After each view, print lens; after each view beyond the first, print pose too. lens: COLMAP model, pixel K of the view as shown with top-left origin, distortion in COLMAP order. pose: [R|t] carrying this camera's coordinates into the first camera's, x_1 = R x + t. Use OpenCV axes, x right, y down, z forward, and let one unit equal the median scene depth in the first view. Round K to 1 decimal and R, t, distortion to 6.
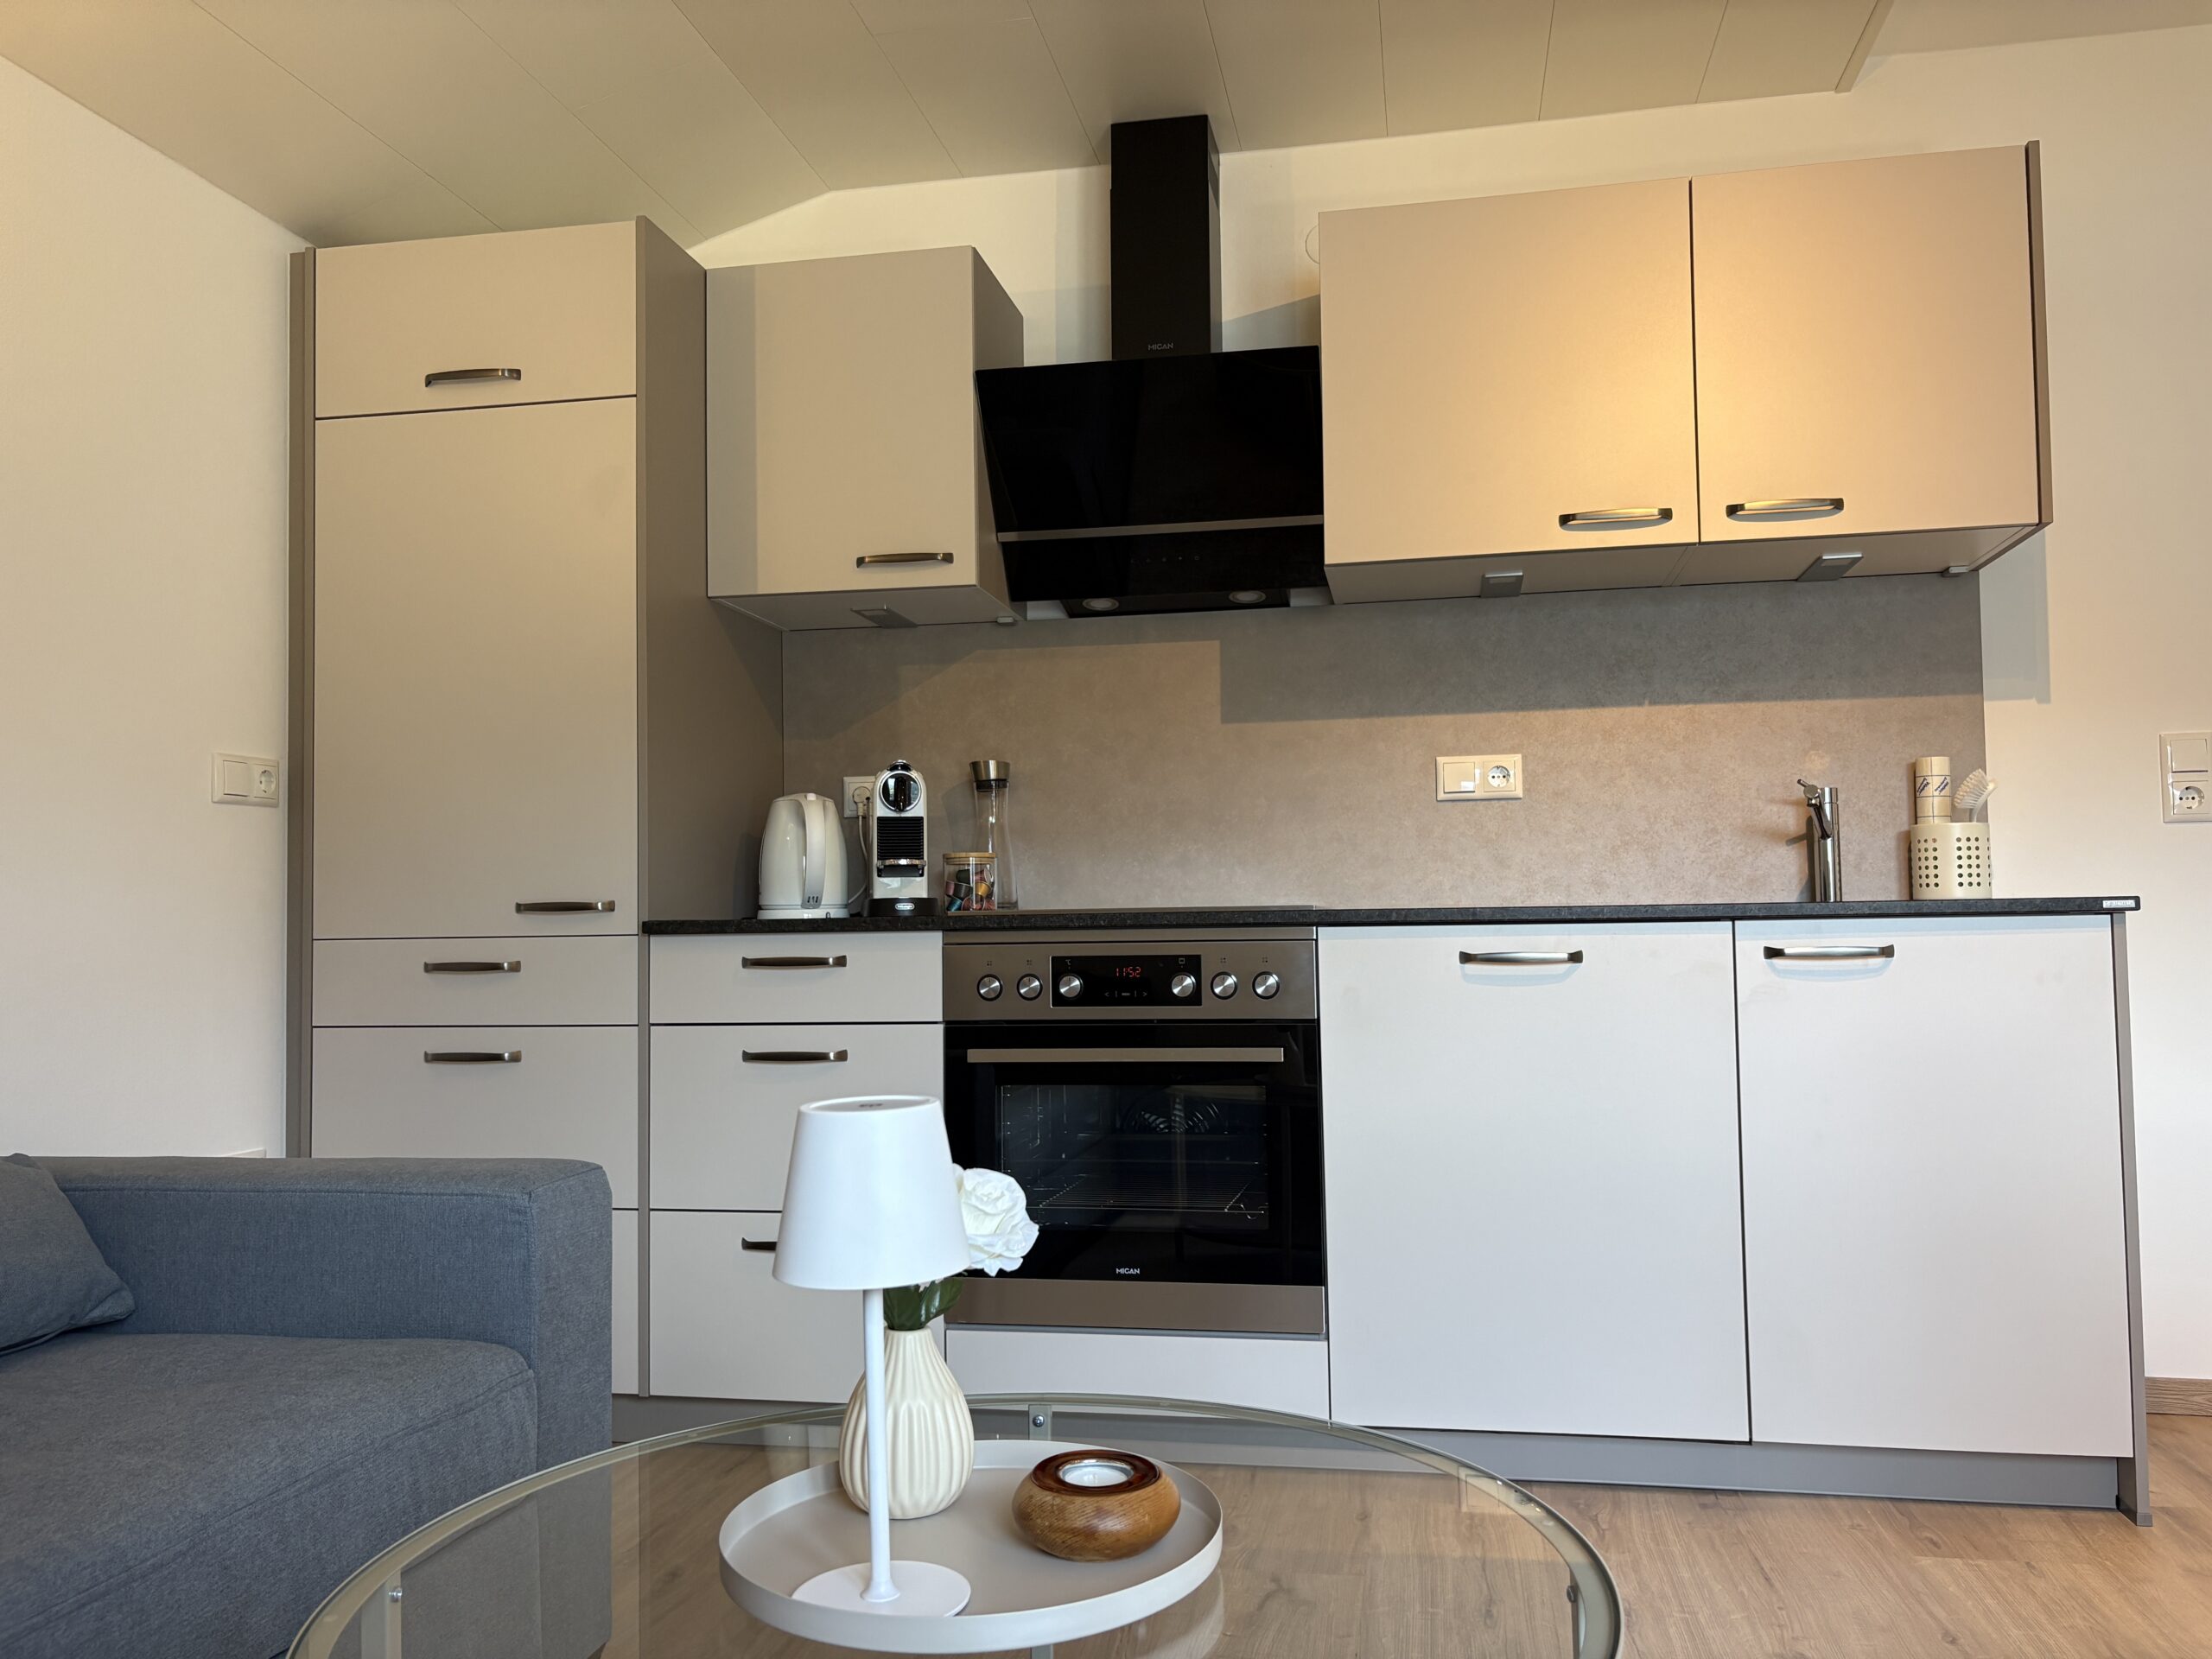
lens RADIAL K [[1692.7, 0, 1162.9], [0, 1692.7, 844.6], [0, 0, 1]] dist [0.036628, -0.045485]
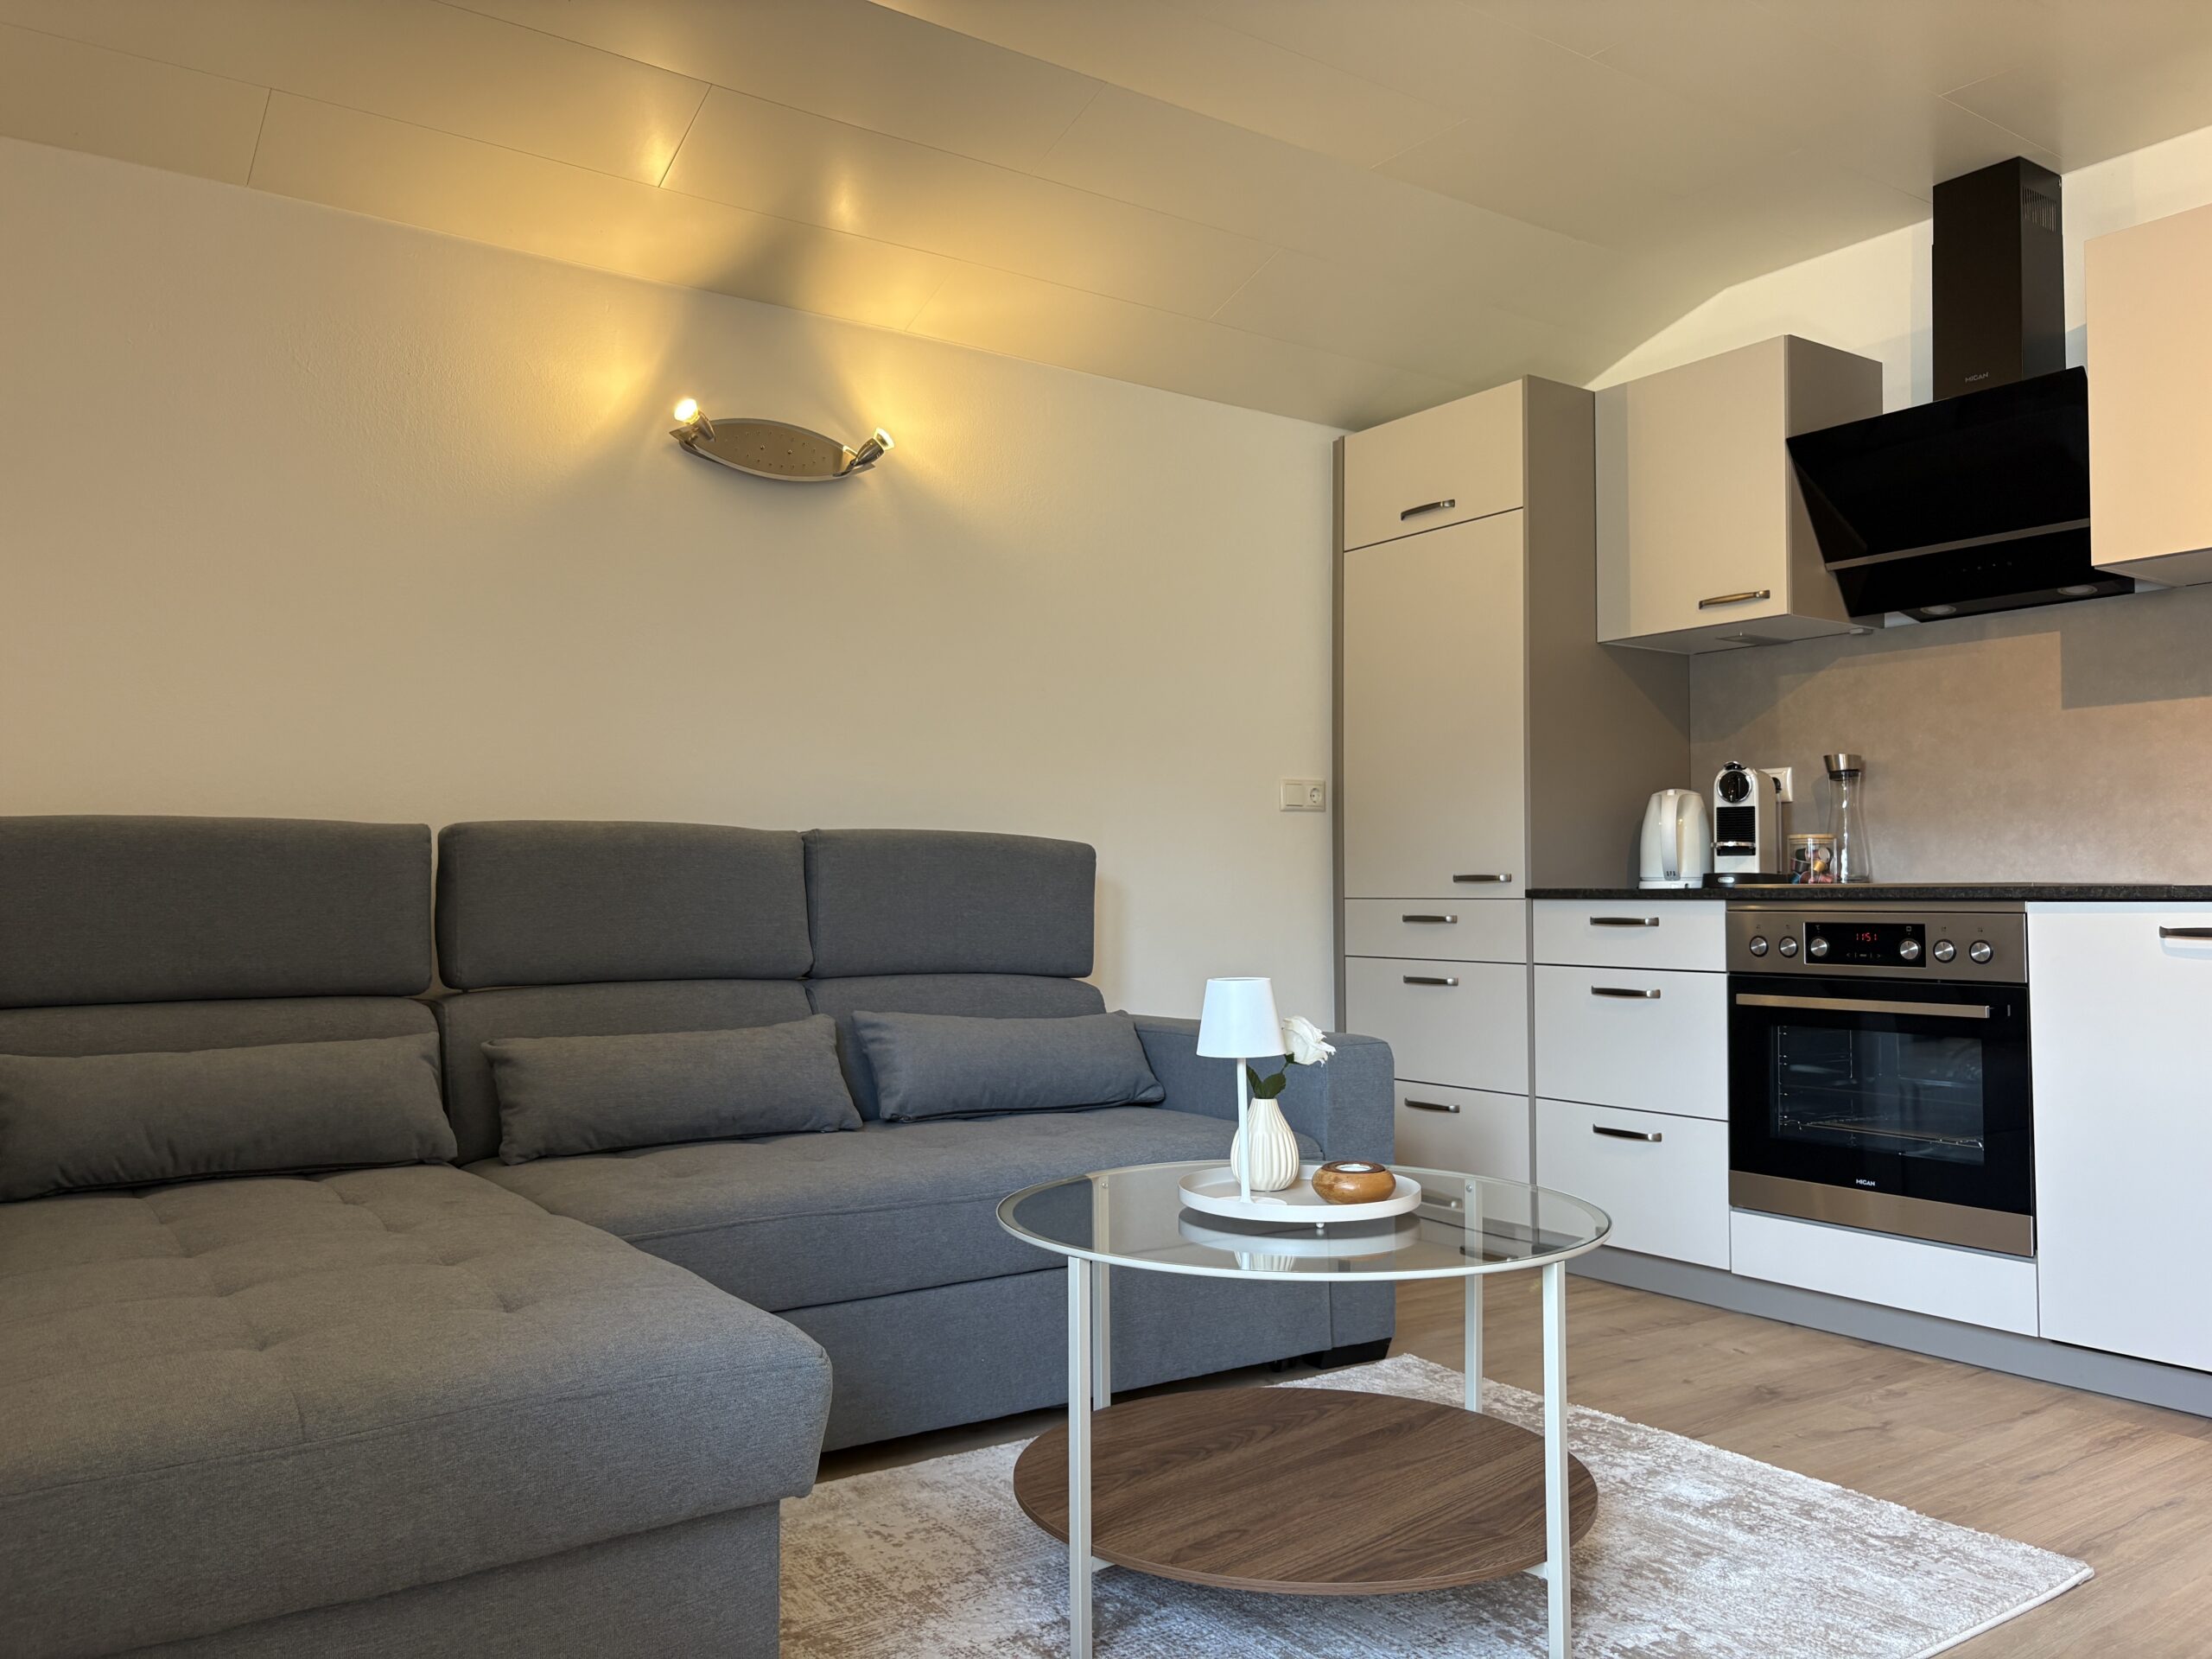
lens RADIAL K [[1692.7, 0, 1097.1], [0, 1692.7, 838.5], [0, 0, 1]] dist [0.036628, -0.045485]
pose [[0.702170, -0.010368, -0.711934, 0.415691], [0.024568, 0.999651, 0.009673, -0.017434], [0.711585, -0.024283, 0.702180, -0.211492]]
